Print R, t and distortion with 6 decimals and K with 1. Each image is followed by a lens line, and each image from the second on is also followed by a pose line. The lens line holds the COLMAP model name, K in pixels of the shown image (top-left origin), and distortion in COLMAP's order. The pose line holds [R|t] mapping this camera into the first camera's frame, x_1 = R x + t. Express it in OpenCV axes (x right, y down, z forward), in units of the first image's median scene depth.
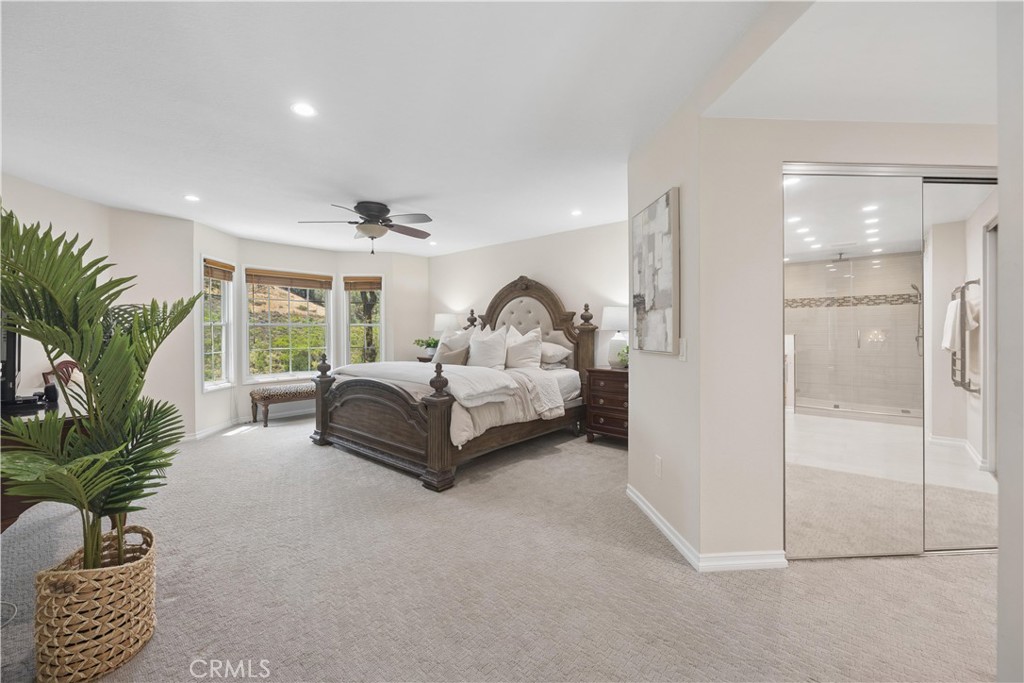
lens RADIAL K [[397.1, 0, 484.8], [0, 397.1, 336.4], [0, 0, 1]] dist [0.000105, 0.000180]
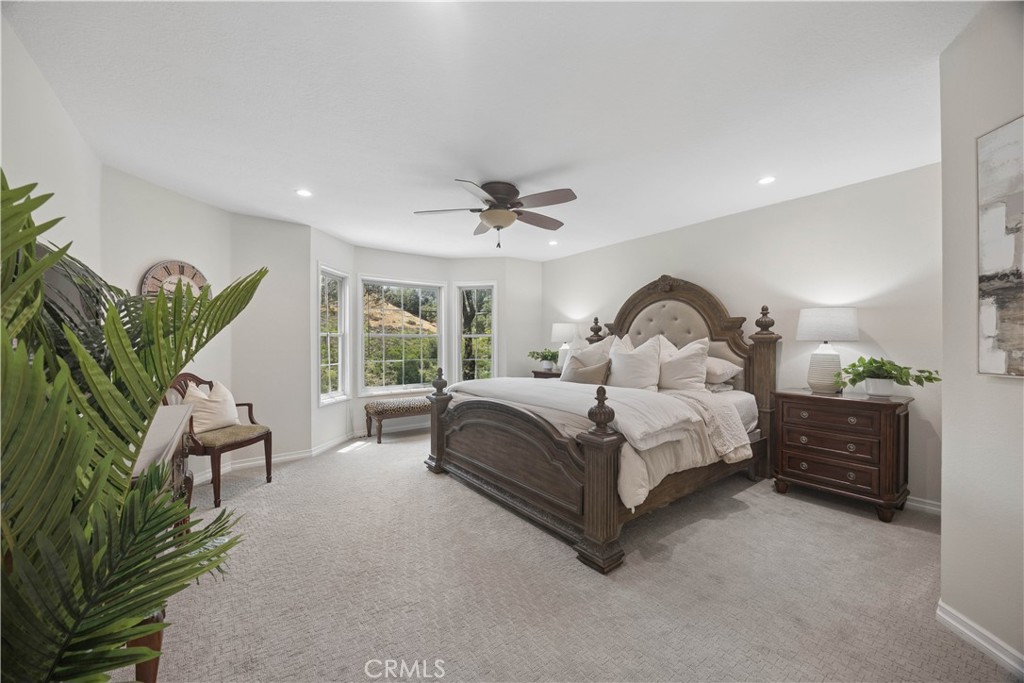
lens RADIAL K [[400.3, 0, 501.1], [0, 400.3, 346.5], [0, 0, 1]] dist [0.002160, 0.000227]
pose [[0.977379, 0.002290, -0.211482, -0.090093], [-0.002960, 0.999992, -0.002851, -0.001179], [0.211473, 0.003412, 0.977378, 0.172852]]
